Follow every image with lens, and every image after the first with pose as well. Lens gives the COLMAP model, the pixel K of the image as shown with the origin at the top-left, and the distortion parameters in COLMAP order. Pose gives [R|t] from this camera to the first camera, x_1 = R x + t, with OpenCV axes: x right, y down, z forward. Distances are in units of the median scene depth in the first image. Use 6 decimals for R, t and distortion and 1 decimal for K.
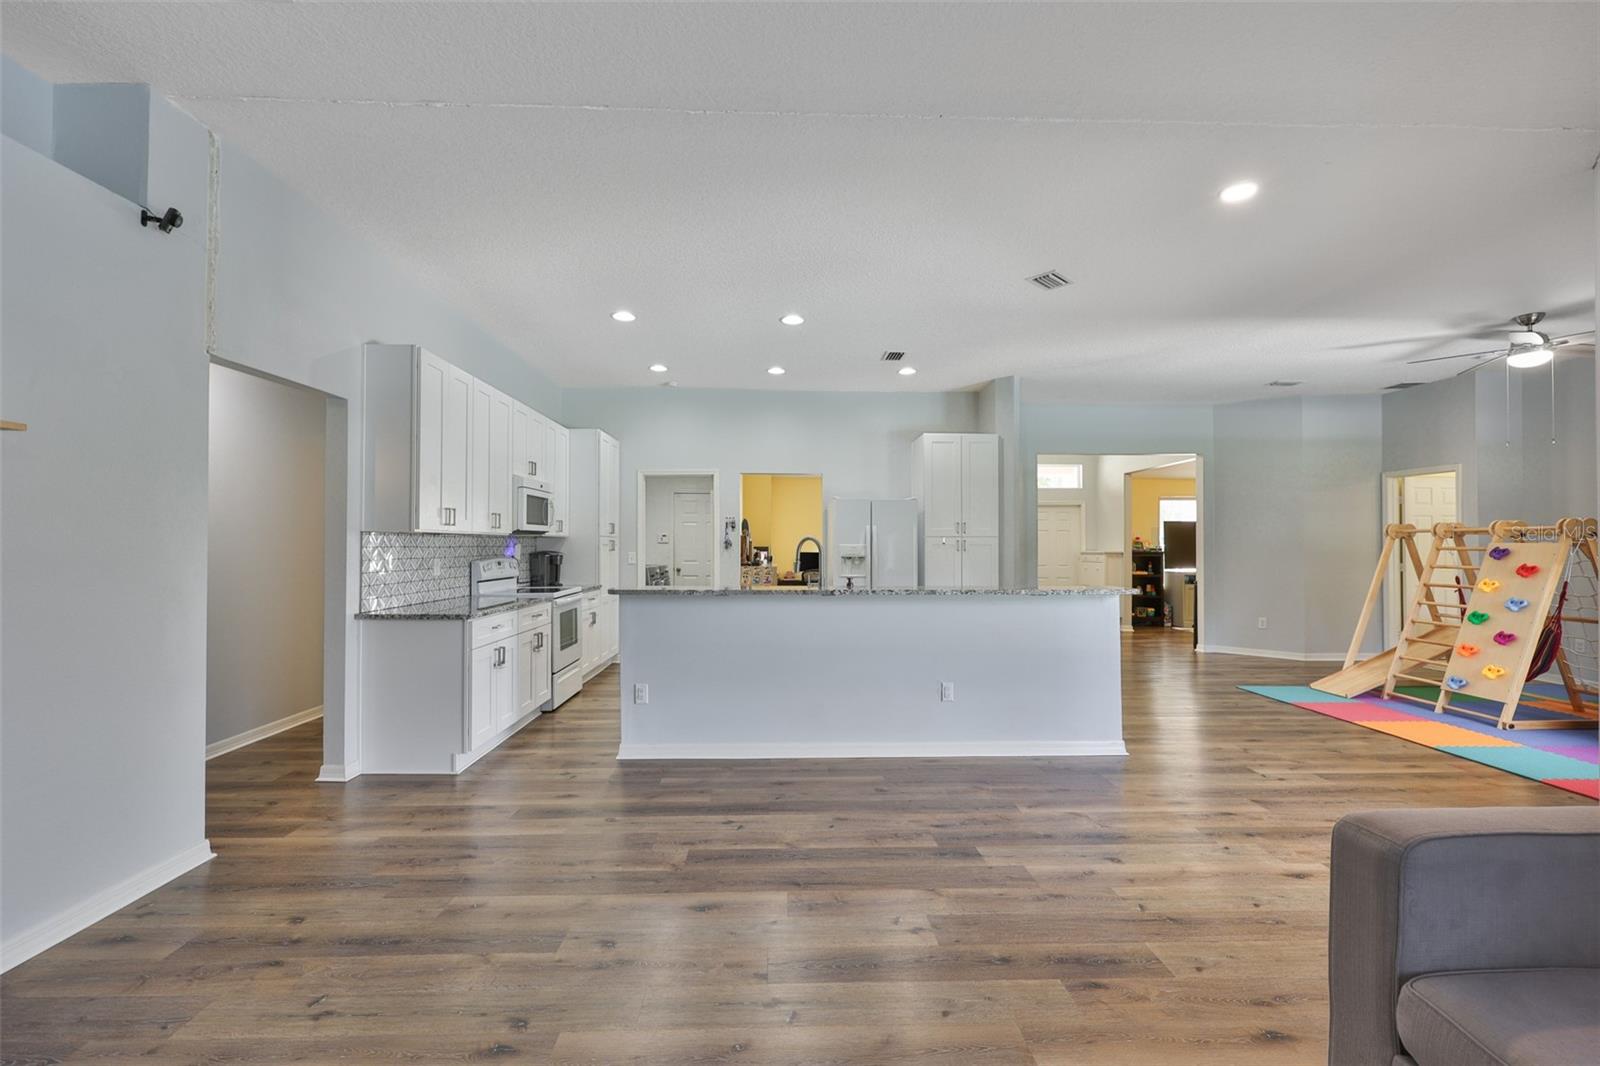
lens RADIAL K [[684.2, 0, 779.7], [0, 684.2, 538.2], [0, 0, 1]] dist [-0.001485, -0.001671]
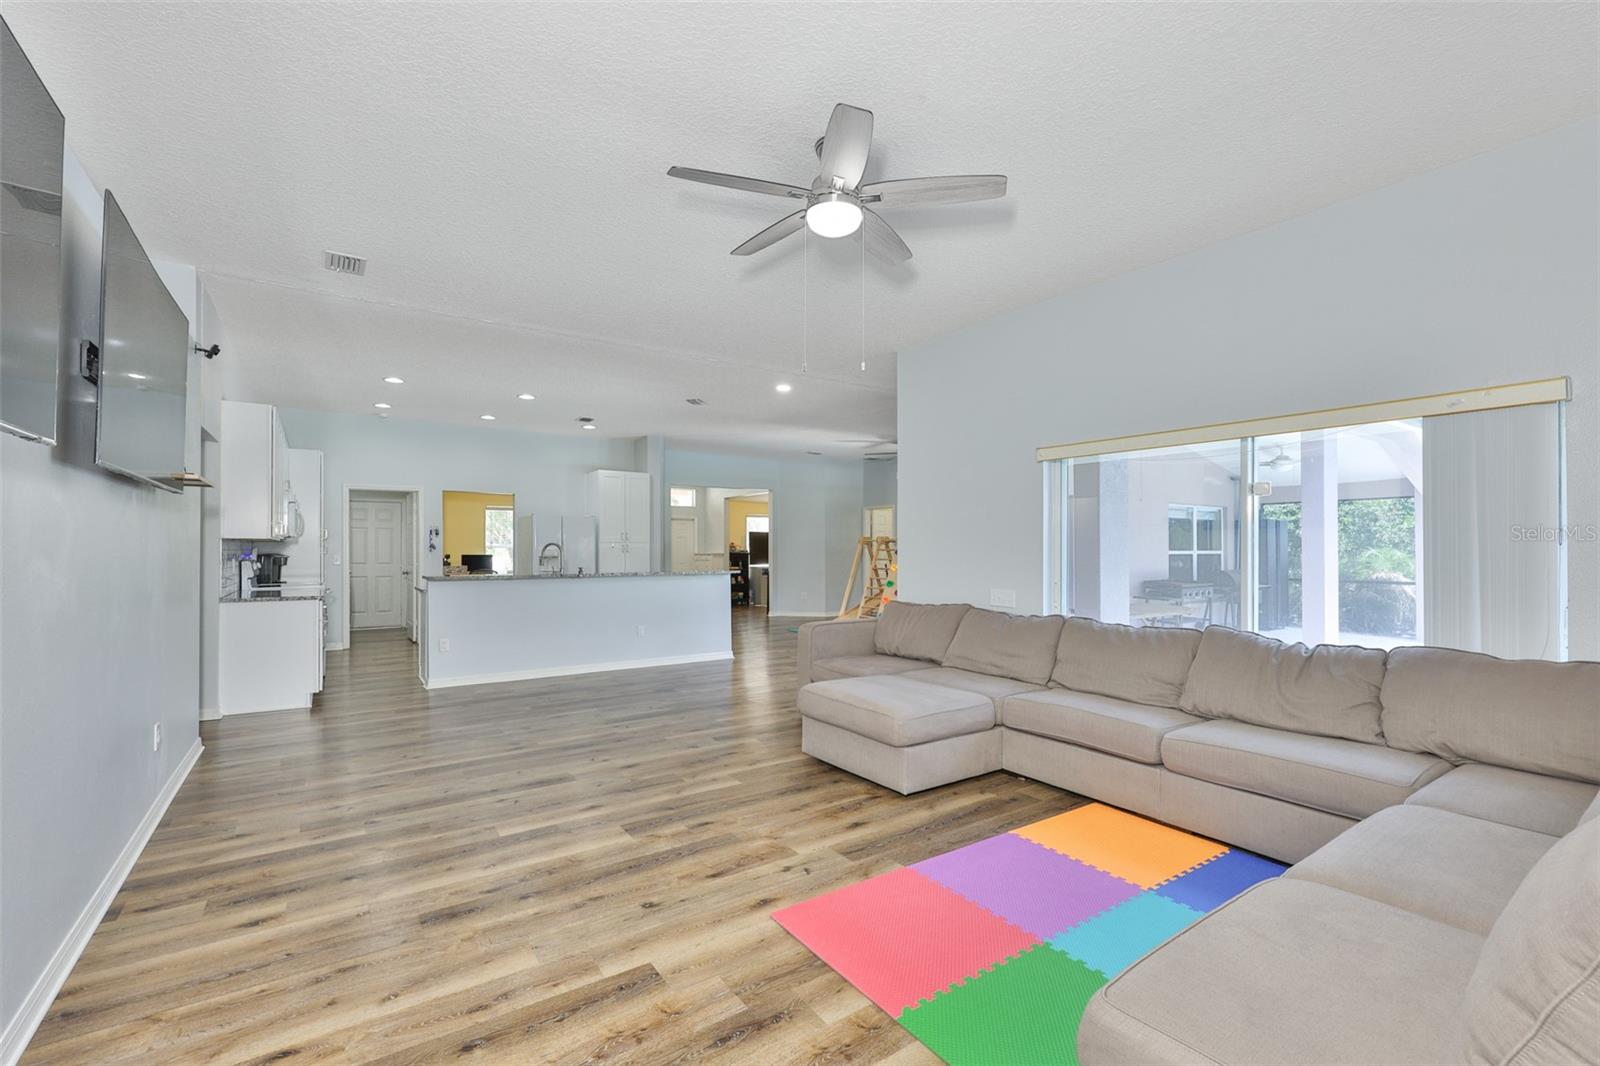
lens RADIAL K [[684.2, 0, 804.6], [0, 684.2, 549.4], [0, 0, 1]] dist [-0.001485, -0.001671]
pose [[0.829096, -0.002055, 0.559102, -0.354421], [-0.002252, 0.999973, 0.007015, 0.002826], [-0.559102, -0.007075, 0.829069, -0.625119]]
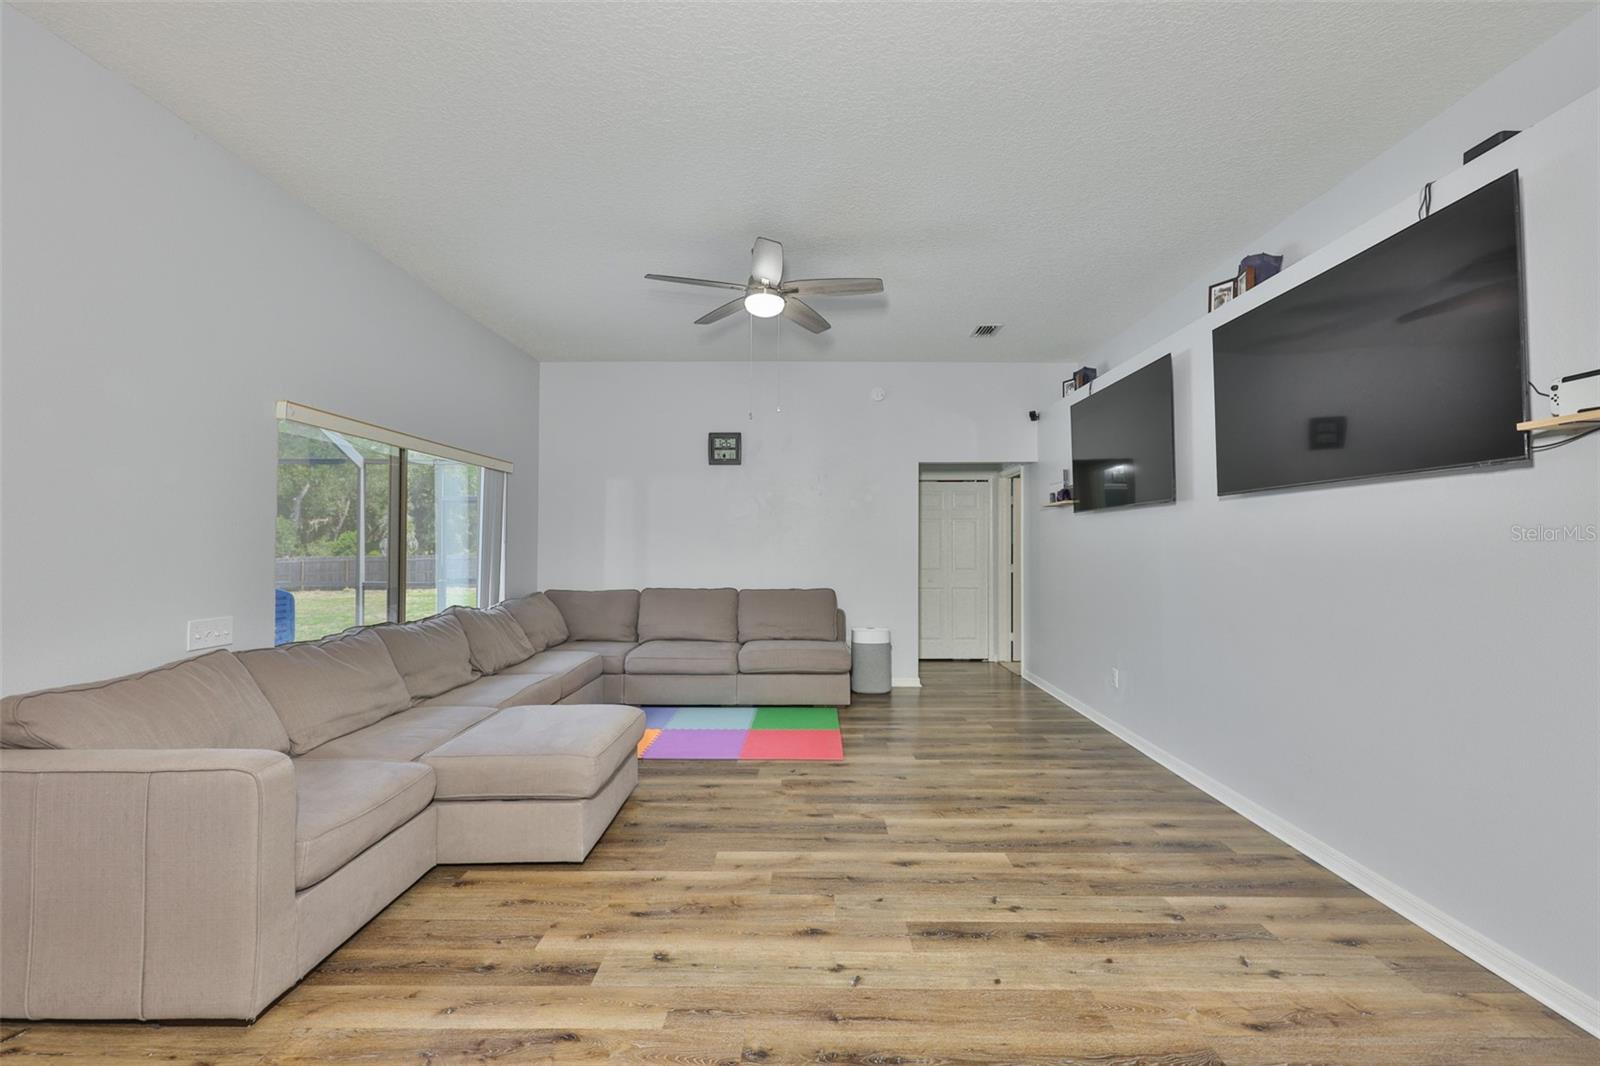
lens RADIAL K [[684.2, 0, 795.0], [0, 684.2, 513.0], [0, 0, 1]] dist [-0.001485, -0.001671]
pose [[-0.999250, -0.000021, 0.038721, -0.060661], [-0.001978, 0.998721, -0.050519, 0.000741], [-0.038671, -0.050558, -0.997972, 0.736477]]
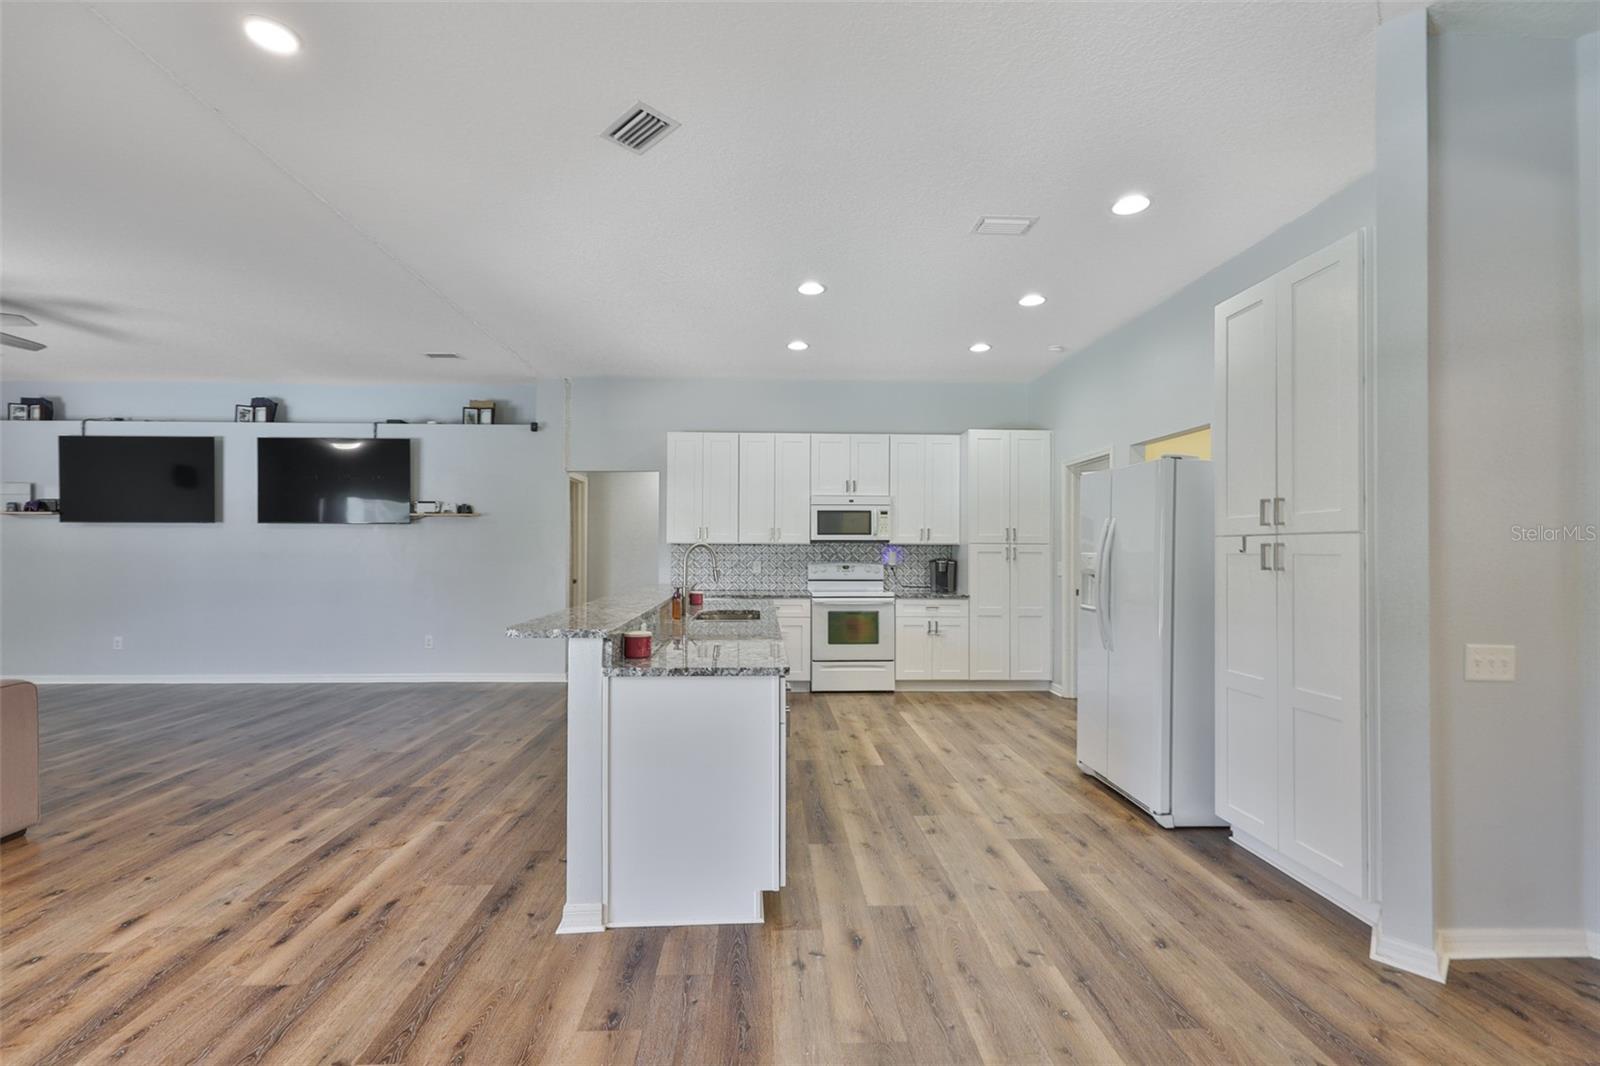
lens RADIAL K [[684.2, 0, 796.0], [0, 684.2, 554.3], [0, 0, 1]] dist [-0.001485, -0.001671]
pose [[0.028234, 0.003593, -0.999595, 0.978022], [0.003897, 0.999986, 0.003704, 0.010530], [0.999594, -0.004000, 0.028220, 1.082289]]
